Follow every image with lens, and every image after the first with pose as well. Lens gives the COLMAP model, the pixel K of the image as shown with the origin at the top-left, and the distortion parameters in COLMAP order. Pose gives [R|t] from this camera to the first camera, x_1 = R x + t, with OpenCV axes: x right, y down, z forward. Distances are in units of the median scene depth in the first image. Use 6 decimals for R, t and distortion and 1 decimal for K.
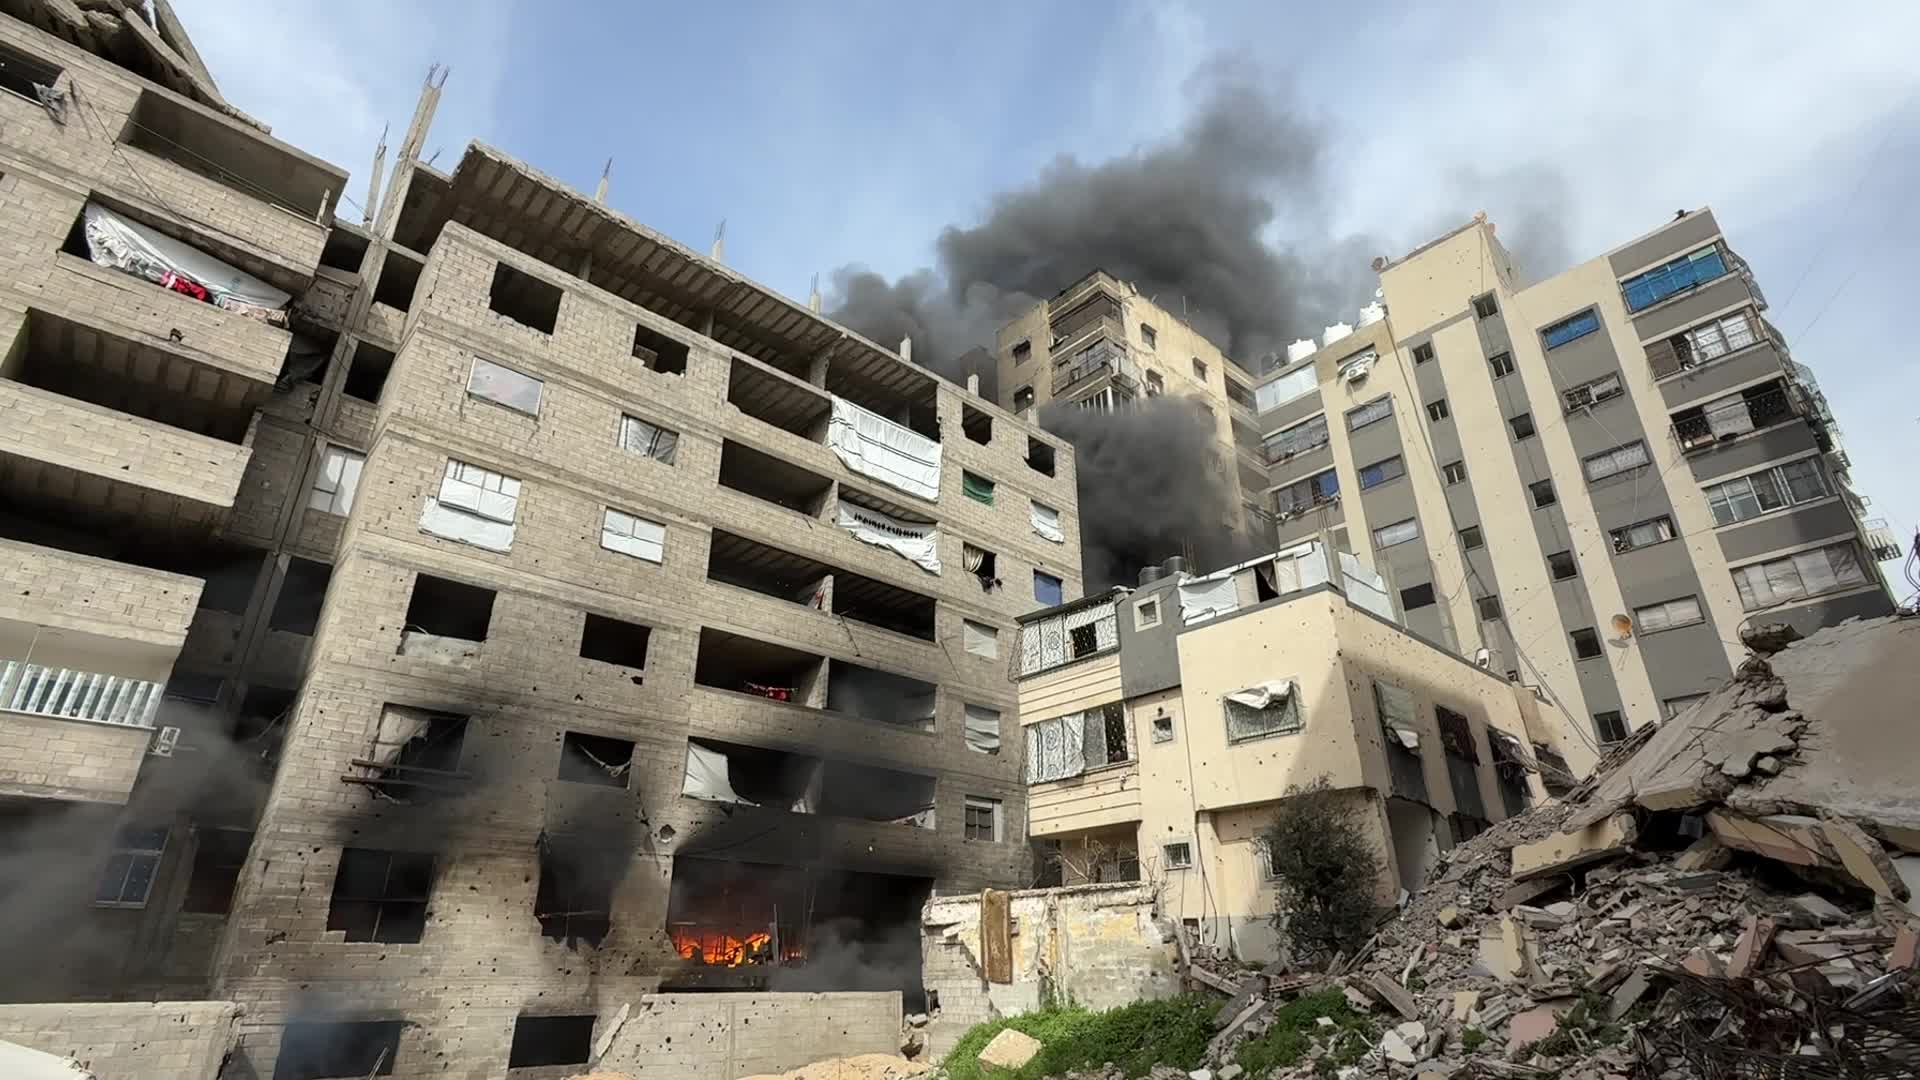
lens RADIAL K [[945.4, 0, 964.7], [0, 945.4, 541.0], [0, 0, 1]] dist [0.002661, -0.001940]
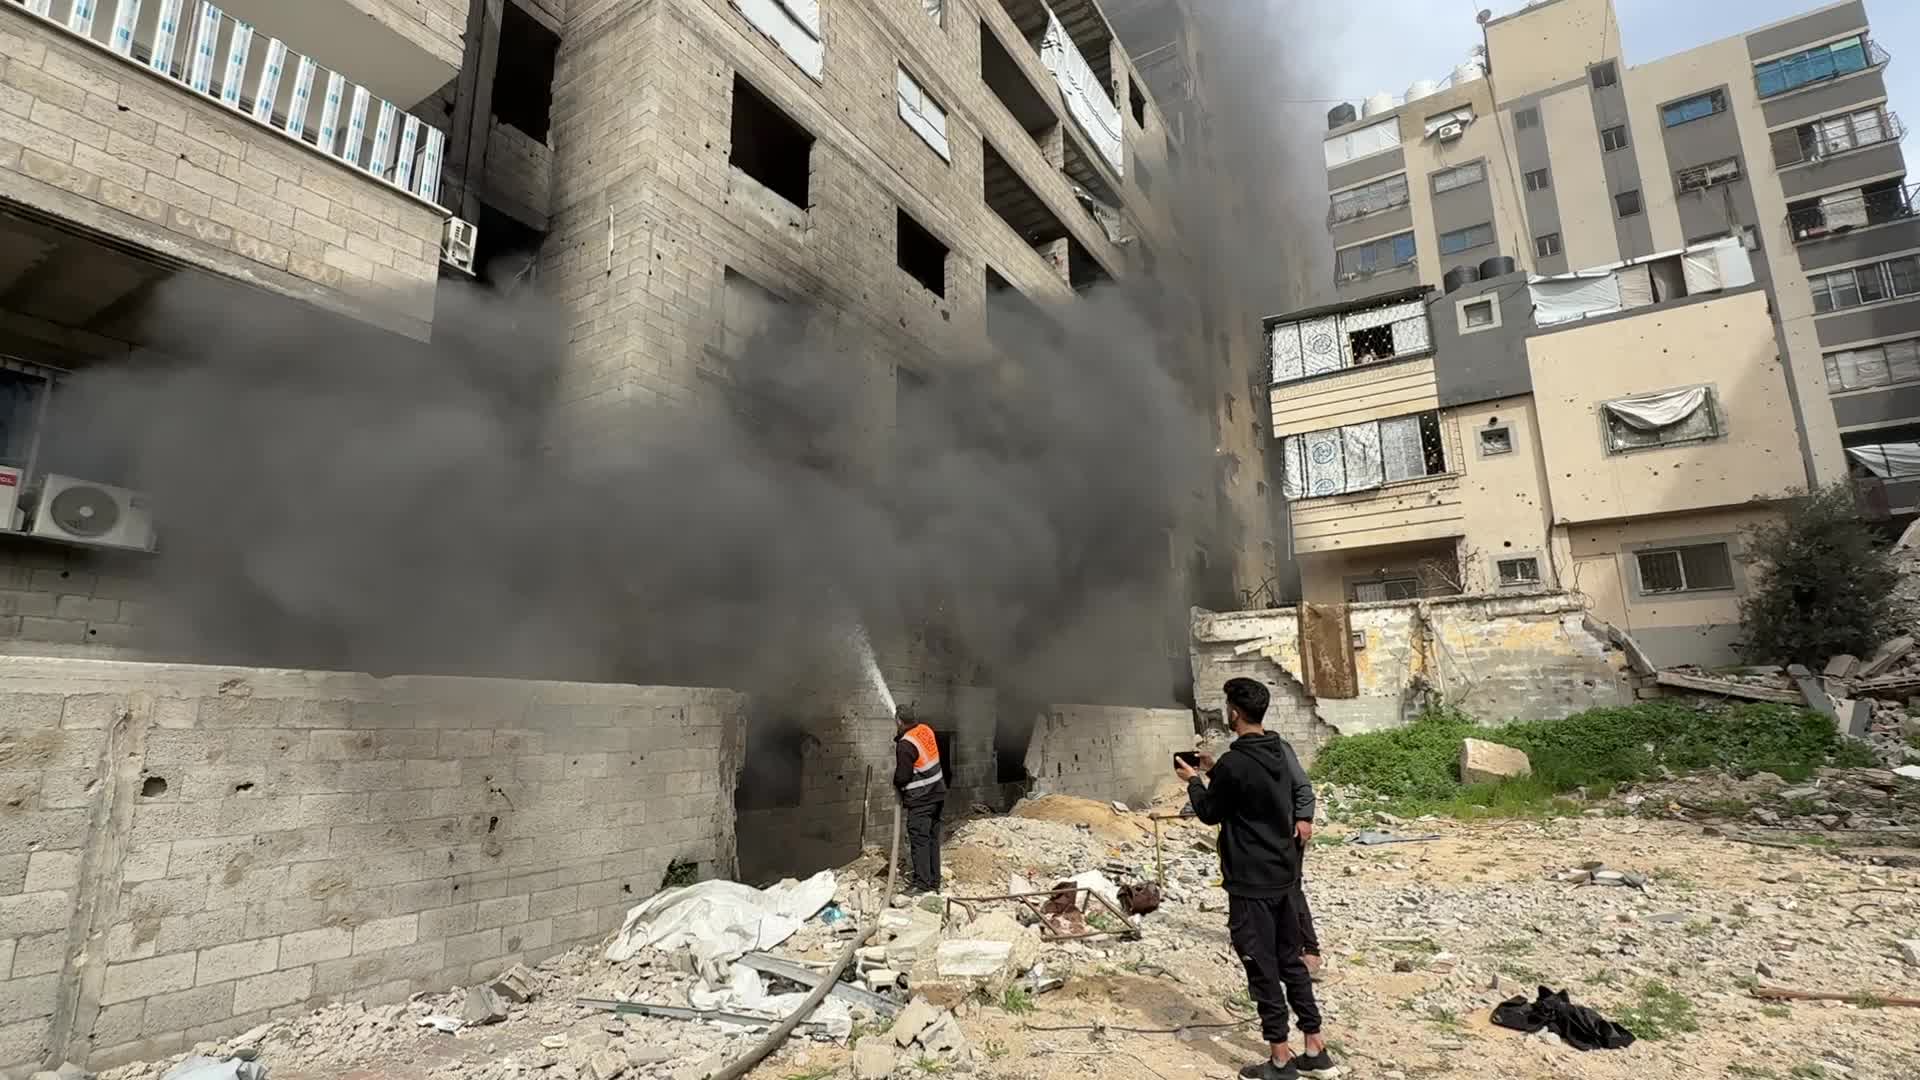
lens RADIAL K [[881.3, 0, 953.8], [0, 881.3, 540.9], [0, 0, 1]] dist [0.005173, 0.000263]
pose [[0.960425, 0.051608, 0.273715, -0.481706], [-0.109380, 0.973626, 0.200223, 0.167027], [-0.256162, -0.222238, 0.940740, 0.290350]]
